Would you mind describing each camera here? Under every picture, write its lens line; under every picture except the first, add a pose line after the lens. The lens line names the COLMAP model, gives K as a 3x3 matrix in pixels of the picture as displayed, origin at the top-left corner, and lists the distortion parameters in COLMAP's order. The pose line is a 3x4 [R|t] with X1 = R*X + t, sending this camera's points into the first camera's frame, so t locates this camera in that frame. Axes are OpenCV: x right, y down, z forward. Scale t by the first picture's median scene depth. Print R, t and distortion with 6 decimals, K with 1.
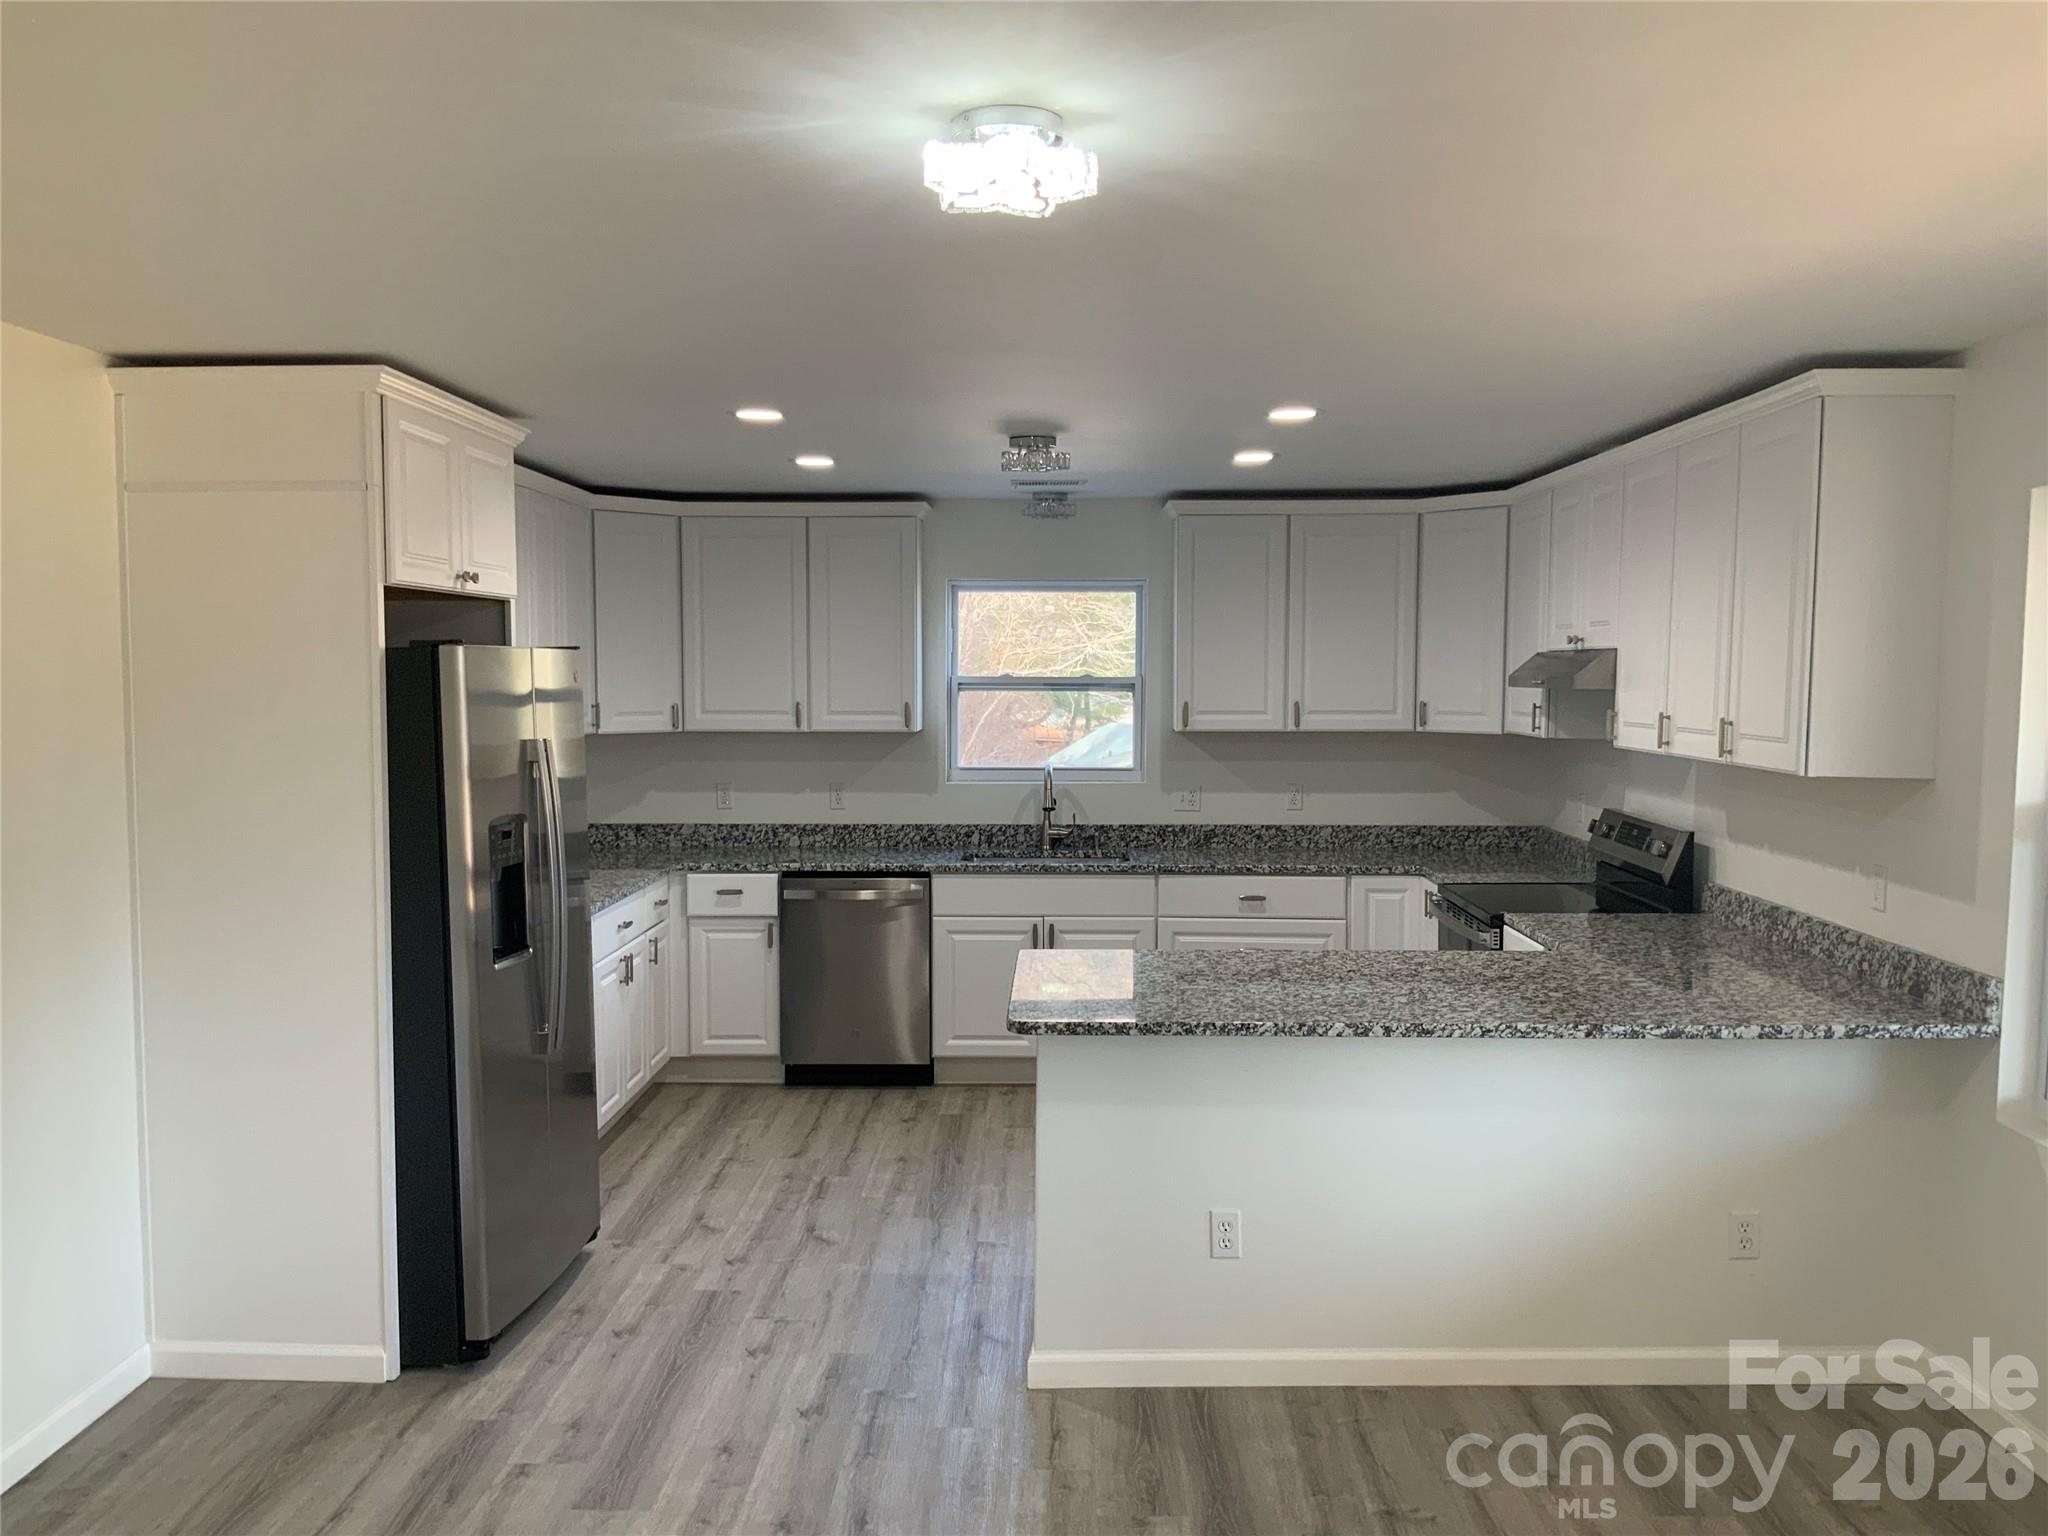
lens RADIAL K [[1683.2, 0, 1019.4], [0, 1683.2, 761.5], [0, 0, 1]] dist [0.087589, -0.154283]
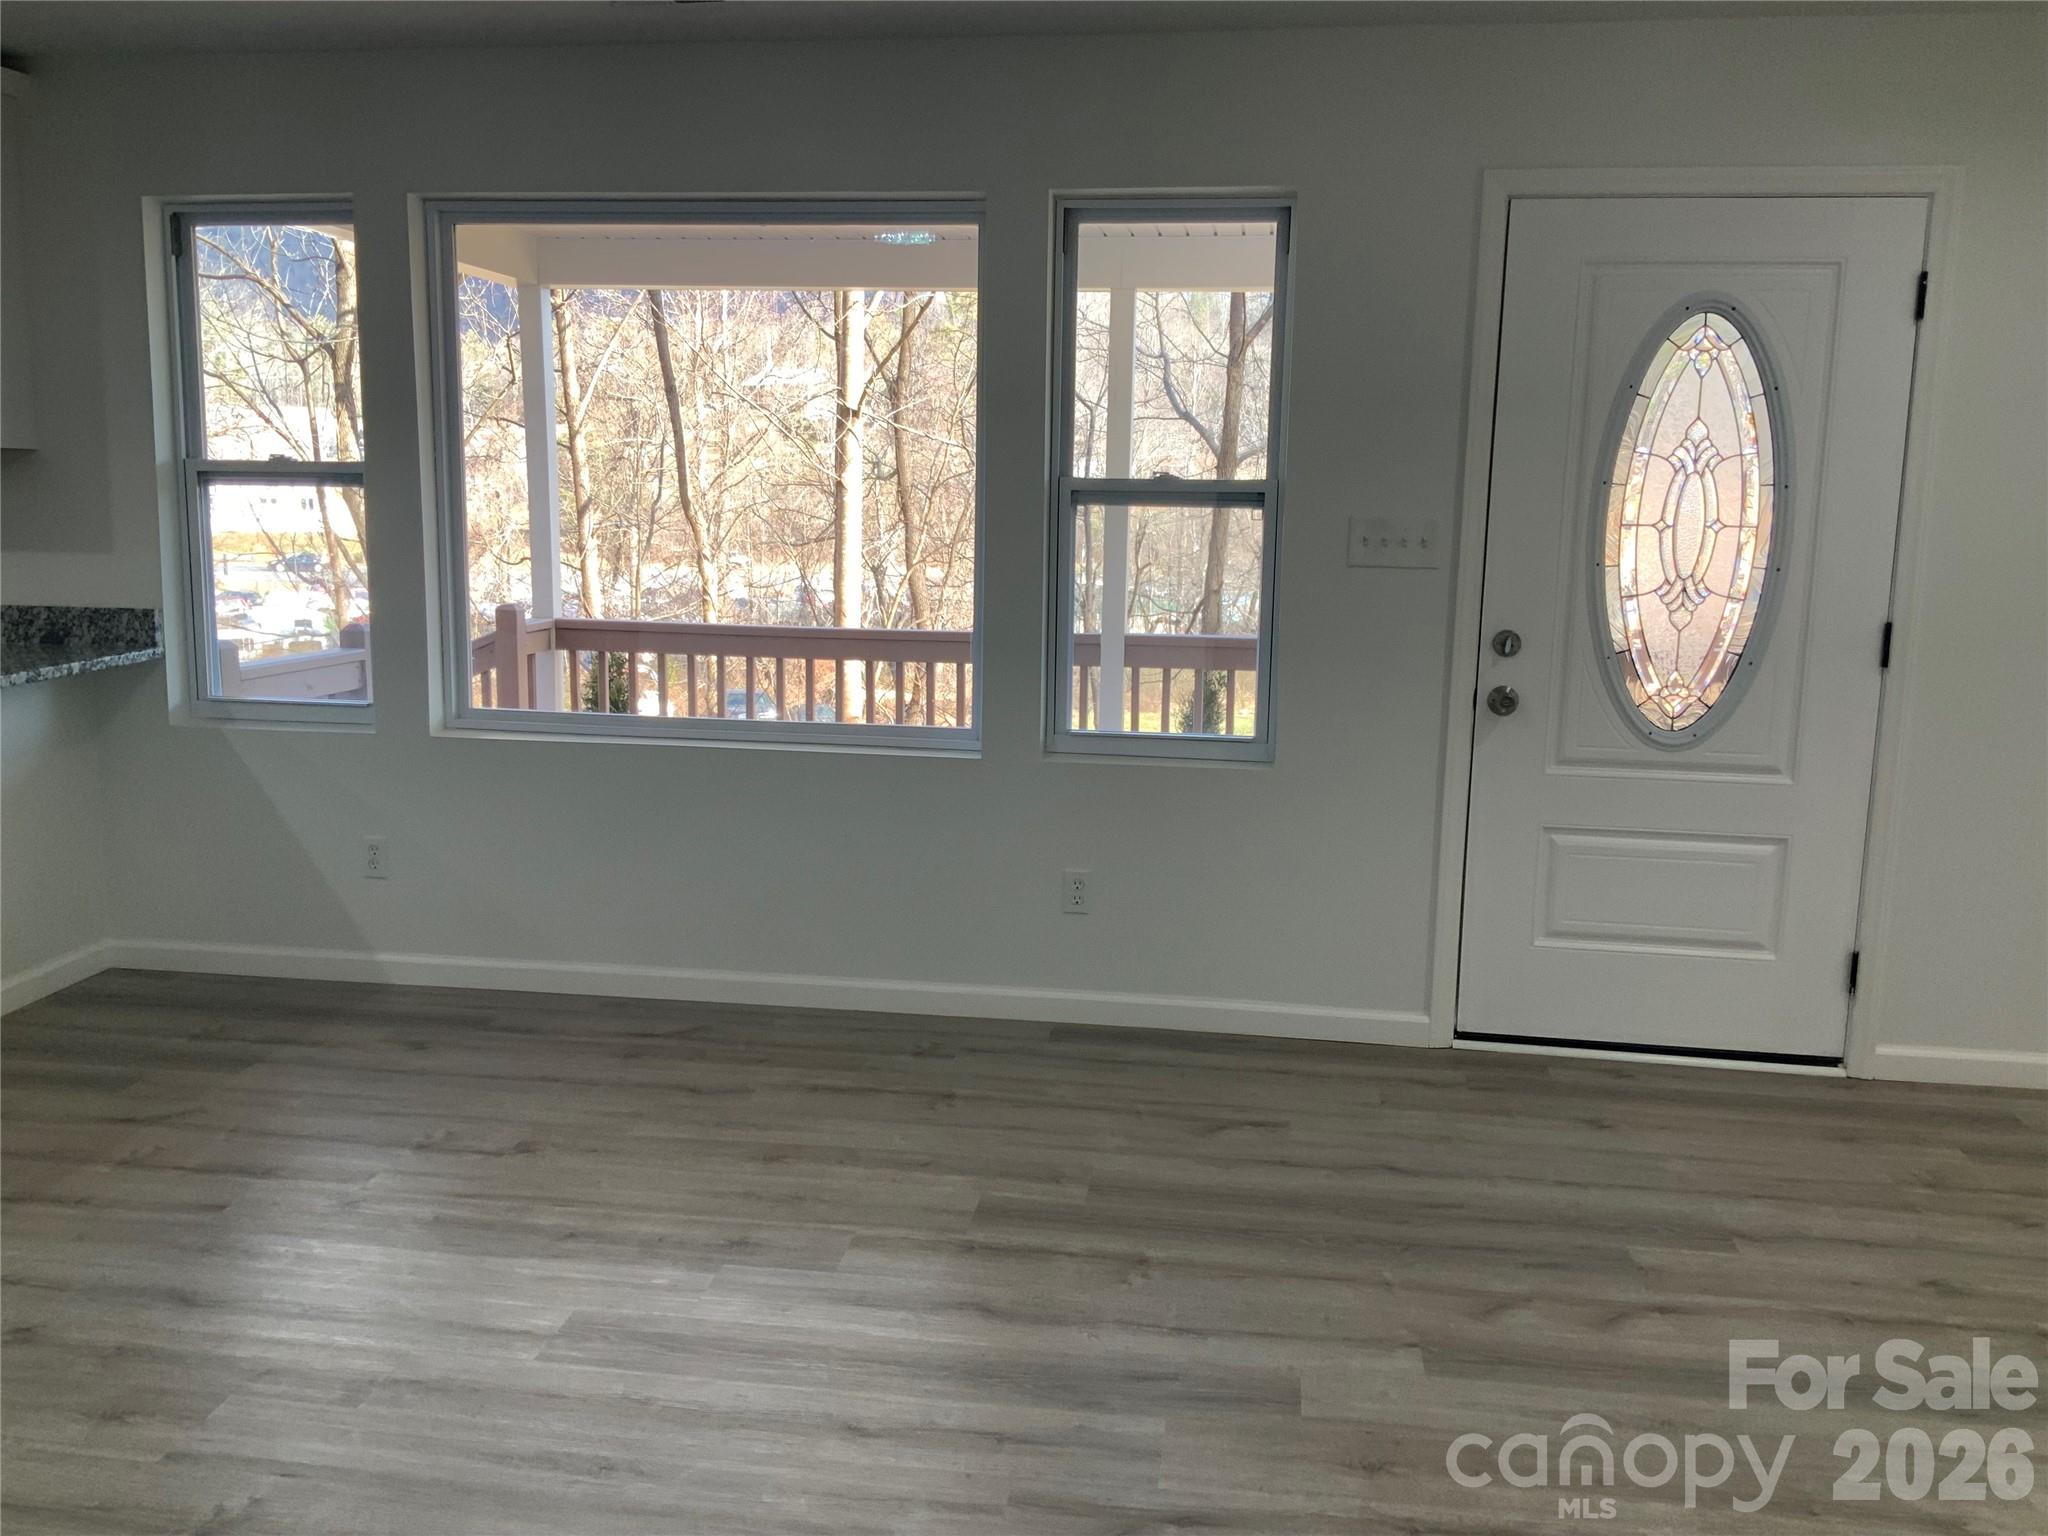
lens RADIAL K [[1683.2, 0, 1011.8], [0, 1683.2, 763.6], [0, 0, 1]] dist [0.087589, -0.154283]
pose [[0.127937, -0.171692, 0.976808, -0.312284], [0.041886, 0.984958, 0.167638, 0.031898], [-0.990897, 0.019468, 0.133204, 0.129267]]
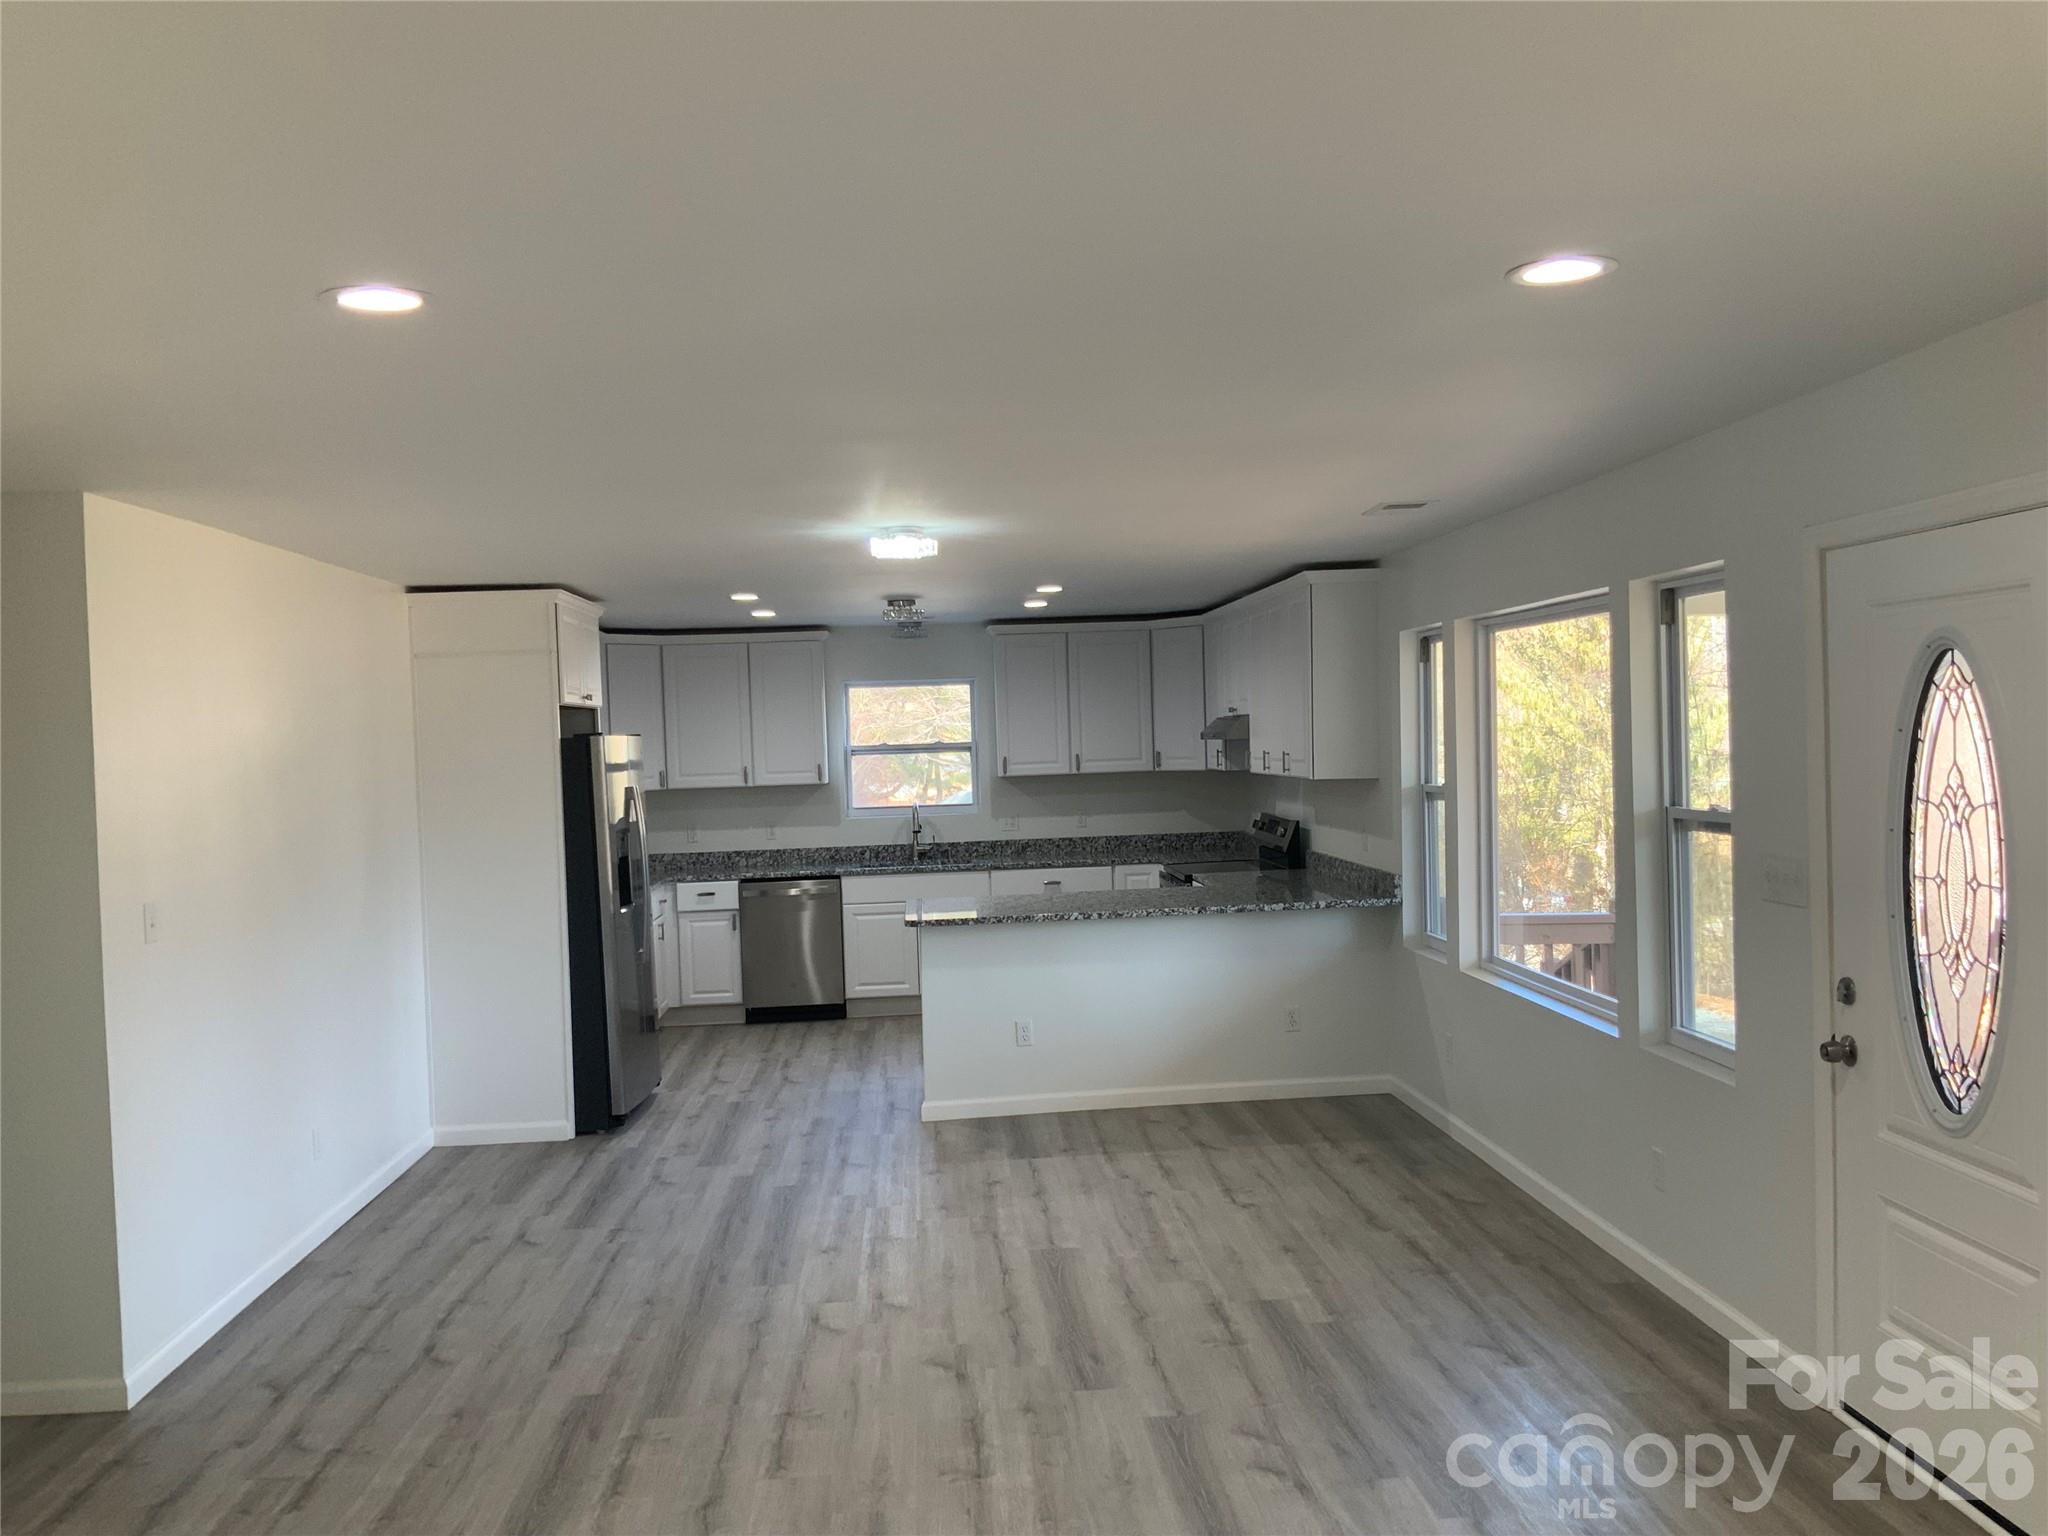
lens RADIAL K [[1683.2, 0, 1012.8], [0, 1683.2, 767.1], [0, 0, 1]] dist [0.087589, -0.154283]
pose [[0.995755, -0.036360, 0.084559, -0.023121], [0.039658, 0.998504, -0.037655, 0.032180], [-0.083063, 0.040849, 0.995707, -0.527258]]
